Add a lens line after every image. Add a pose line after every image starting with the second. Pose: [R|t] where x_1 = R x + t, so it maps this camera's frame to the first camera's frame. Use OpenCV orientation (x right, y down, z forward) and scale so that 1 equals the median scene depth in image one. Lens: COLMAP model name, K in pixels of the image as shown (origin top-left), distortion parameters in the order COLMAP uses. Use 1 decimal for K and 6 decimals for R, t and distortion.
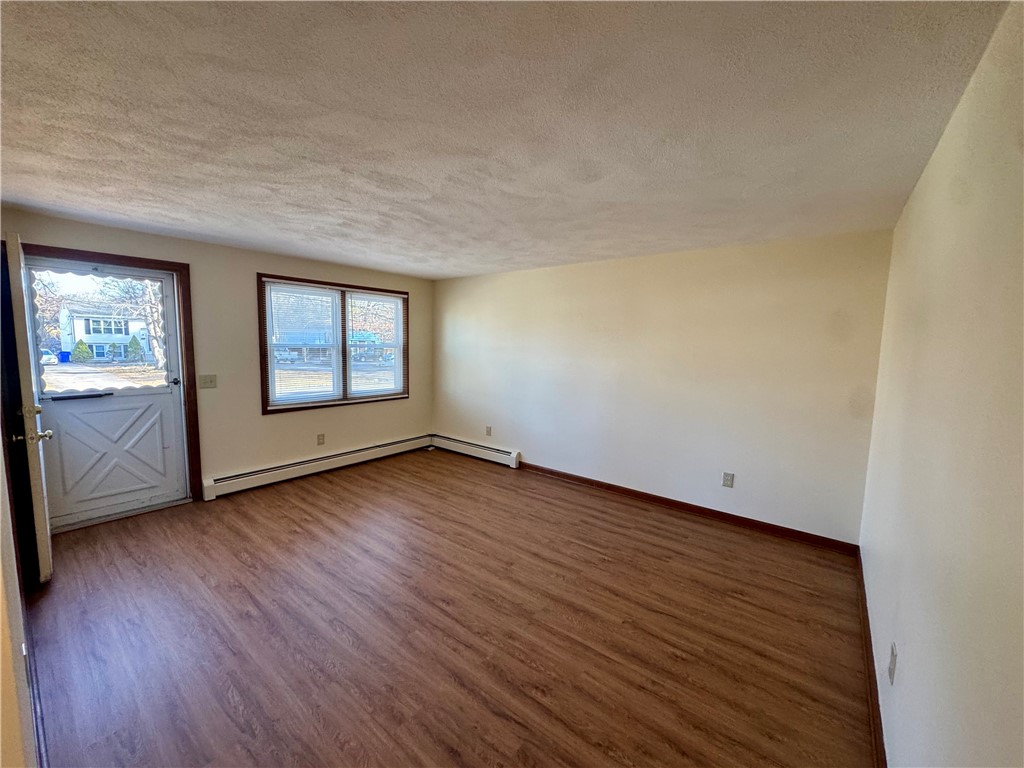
lens RADIAL K [[408.4, 0, 512.0], [0, 408.4, 384.0], [0, 0, 1]] dist [0.000441, 0.000045]
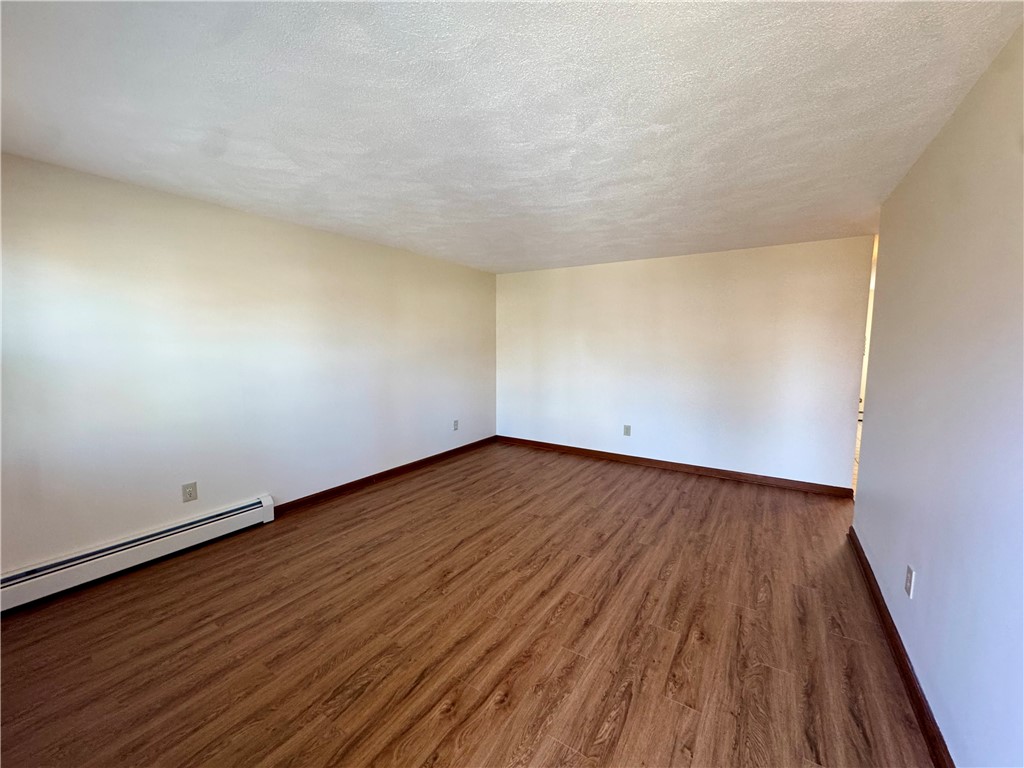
lens RADIAL K [[408.4, 0, 512.0], [0, 408.4, 384.0], [0, 0, 1]] dist [0.000441, 0.000045]
pose [[-0.099534, -0.120435, 0.987719, -0.916766], [0.095933, 0.986862, 0.129997, -0.079683], [-0.990399, 0.107694, -0.086673, 0.926642]]
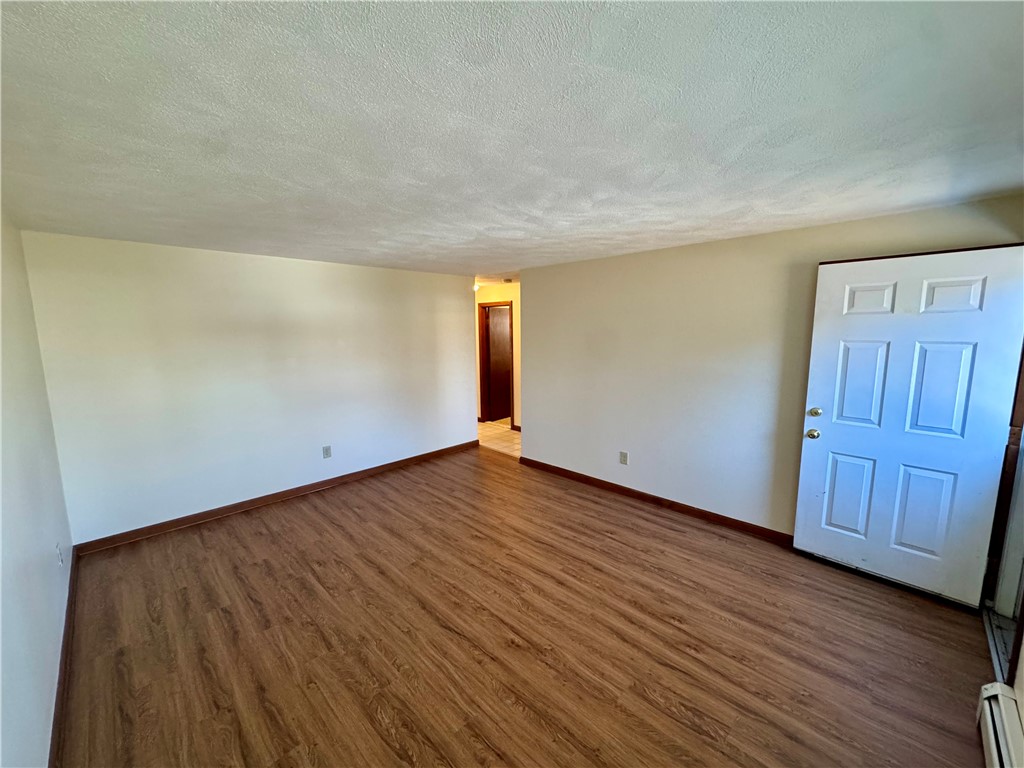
lens RADIAL K [[408.4, 0, 512.0], [0, 408.4, 384.0], [0, 0, 1]] dist [0.000441, 0.000045]
pose [[-0.993986, -0.027282, 0.106058, -0.284164], [-0.000898, 0.970467, 0.241230, -0.206311], [-0.109507, 0.239684, -0.964655, 1.525883]]
